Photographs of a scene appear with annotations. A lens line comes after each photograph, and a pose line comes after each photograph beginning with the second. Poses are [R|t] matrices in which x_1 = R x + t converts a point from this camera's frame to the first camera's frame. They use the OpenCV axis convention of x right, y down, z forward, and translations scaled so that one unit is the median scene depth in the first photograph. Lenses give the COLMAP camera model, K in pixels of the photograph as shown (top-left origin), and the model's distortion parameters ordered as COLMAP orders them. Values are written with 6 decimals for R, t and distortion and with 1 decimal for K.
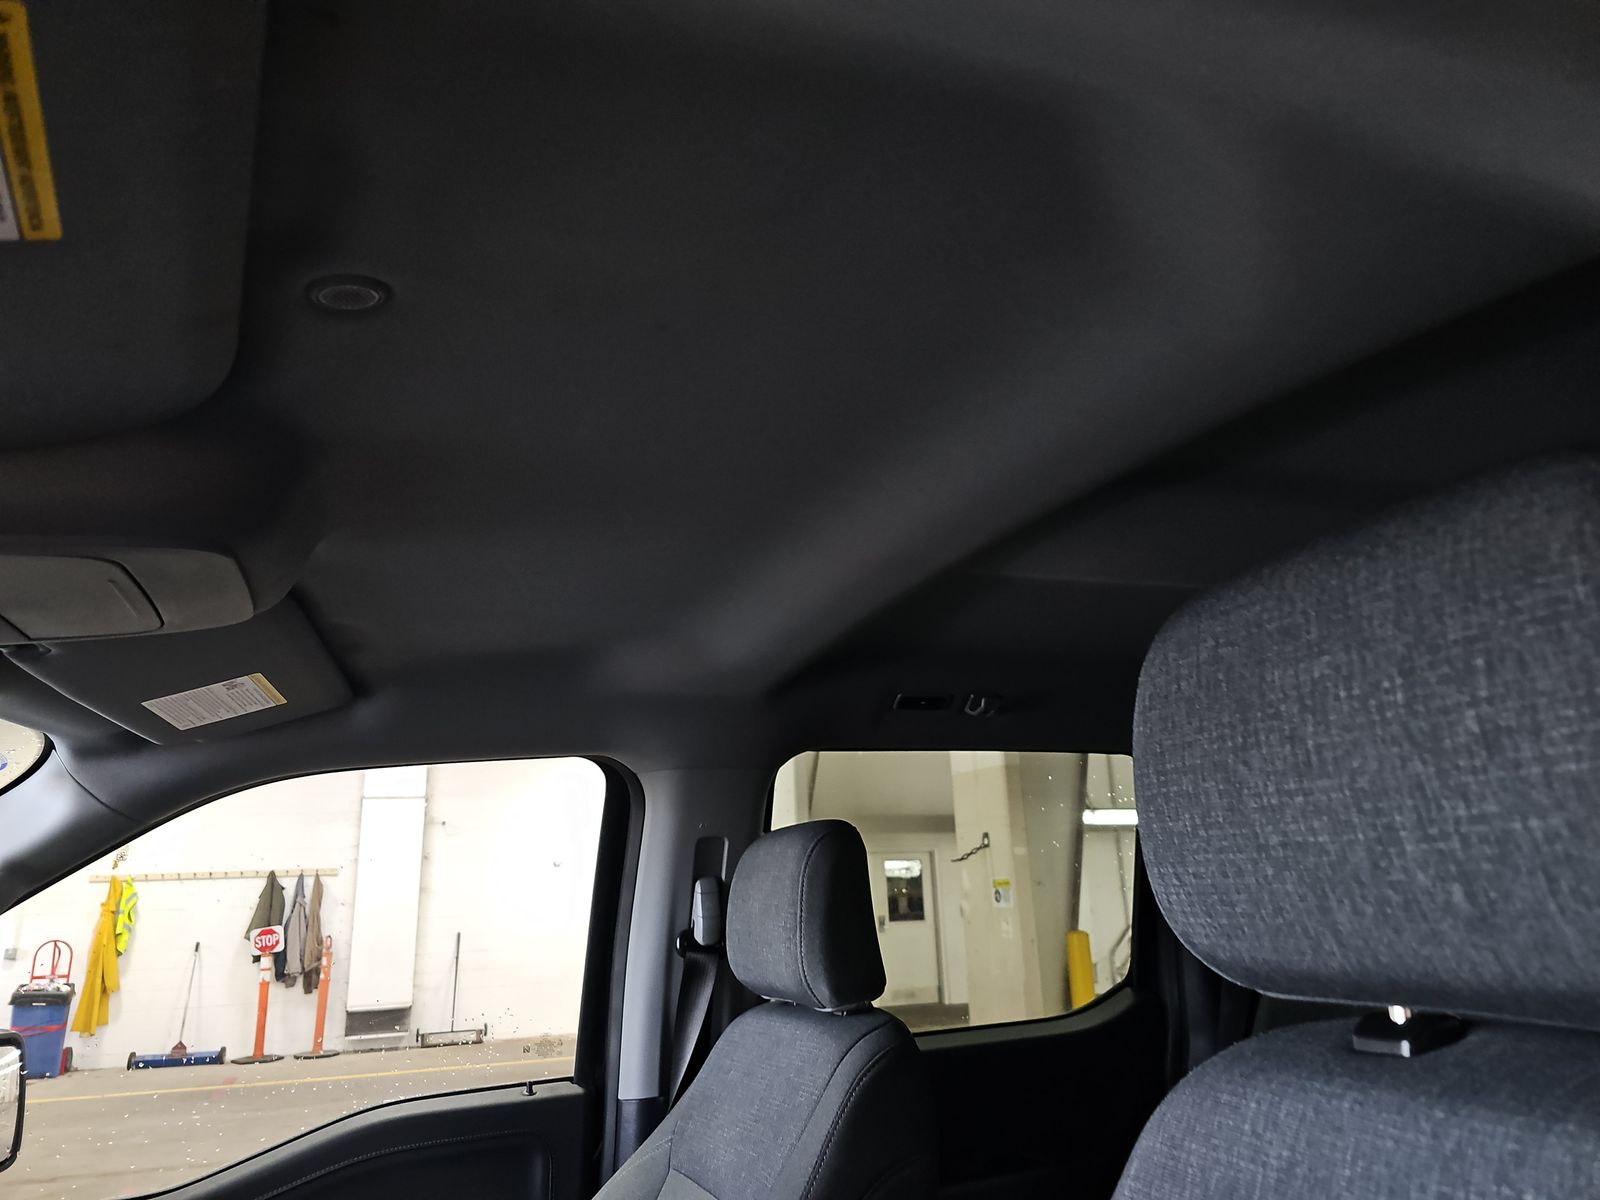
lens RADIAL K [[1071.4, 0, 799.7], [0, 1071.4, 594.6], [0, 0, 1]] dist [0.062386, -0.008346]
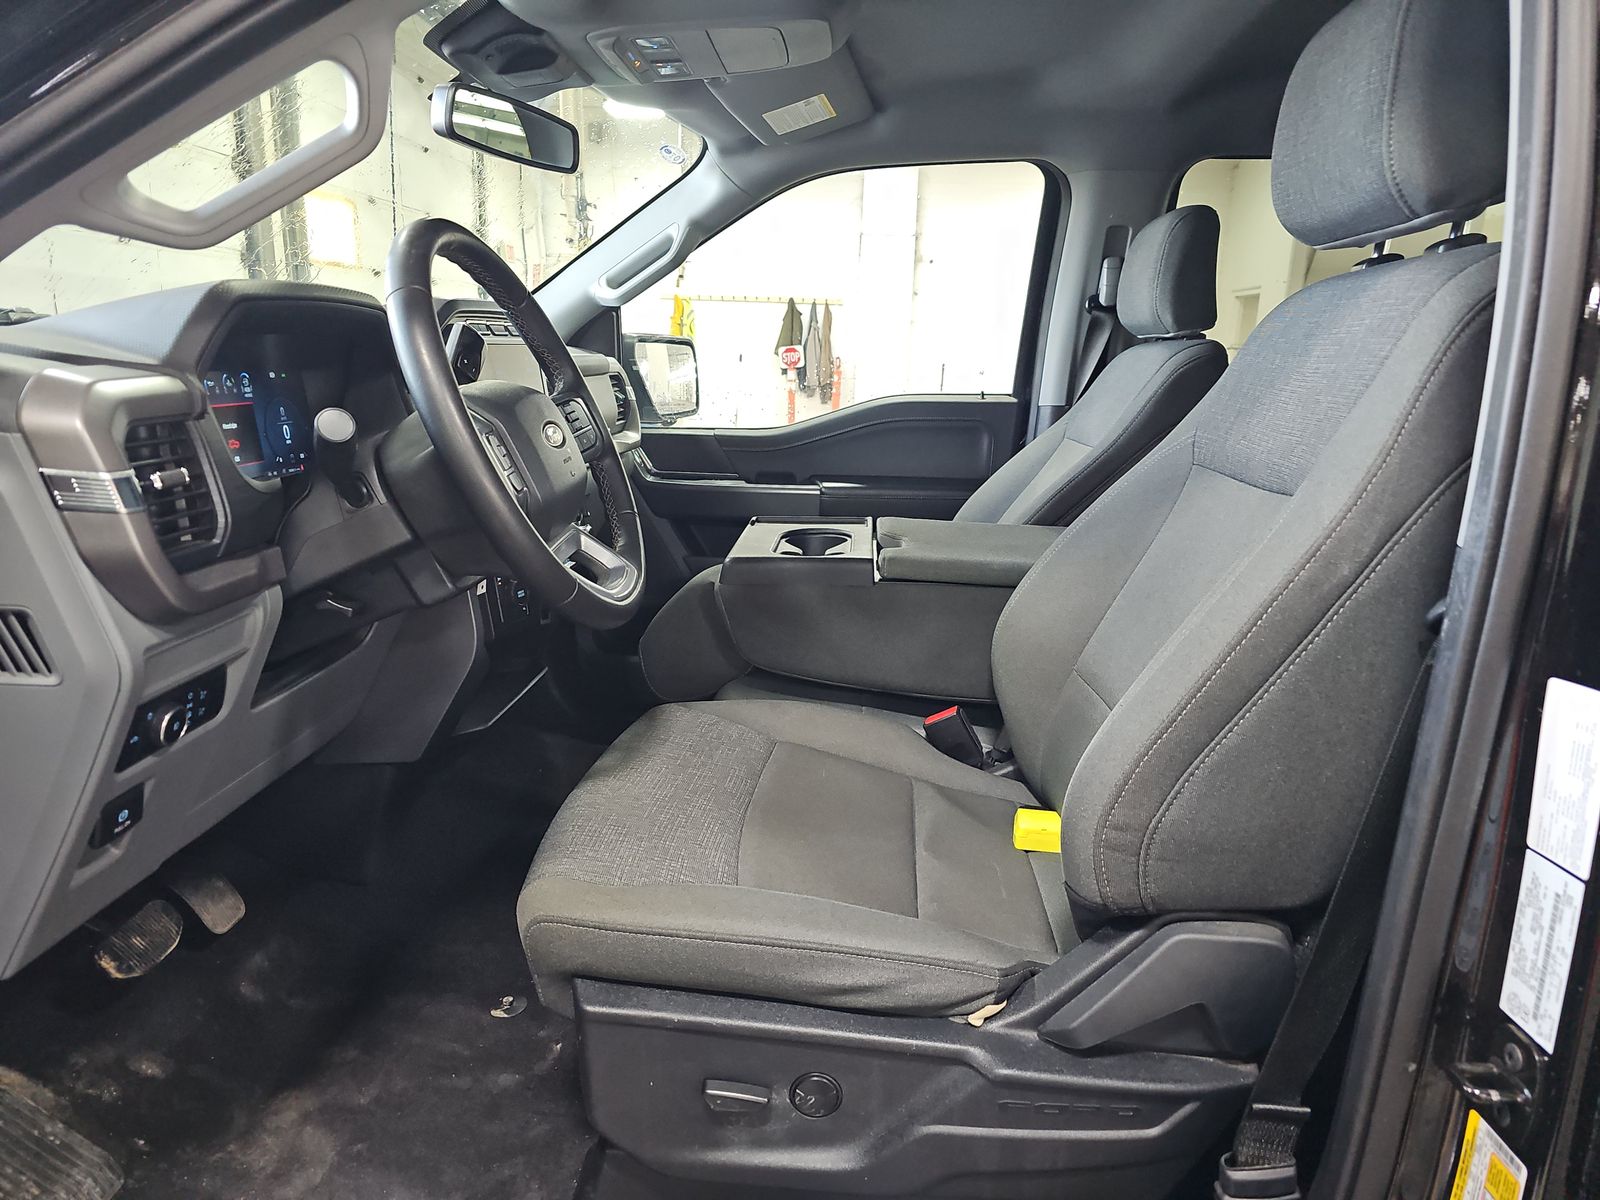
lens RADIAL K [[1071.4, 0, 801.3], [0, 1071.4, 592.7], [0, 0, 1]] dist [0.062386, -0.008346]
pose [[0.909583, 0.156039, -0.385111, 0.149291], [0.045416, 0.883926, 0.465416, -0.017604], [0.413033, -0.440825, 0.796917, -0.442168]]
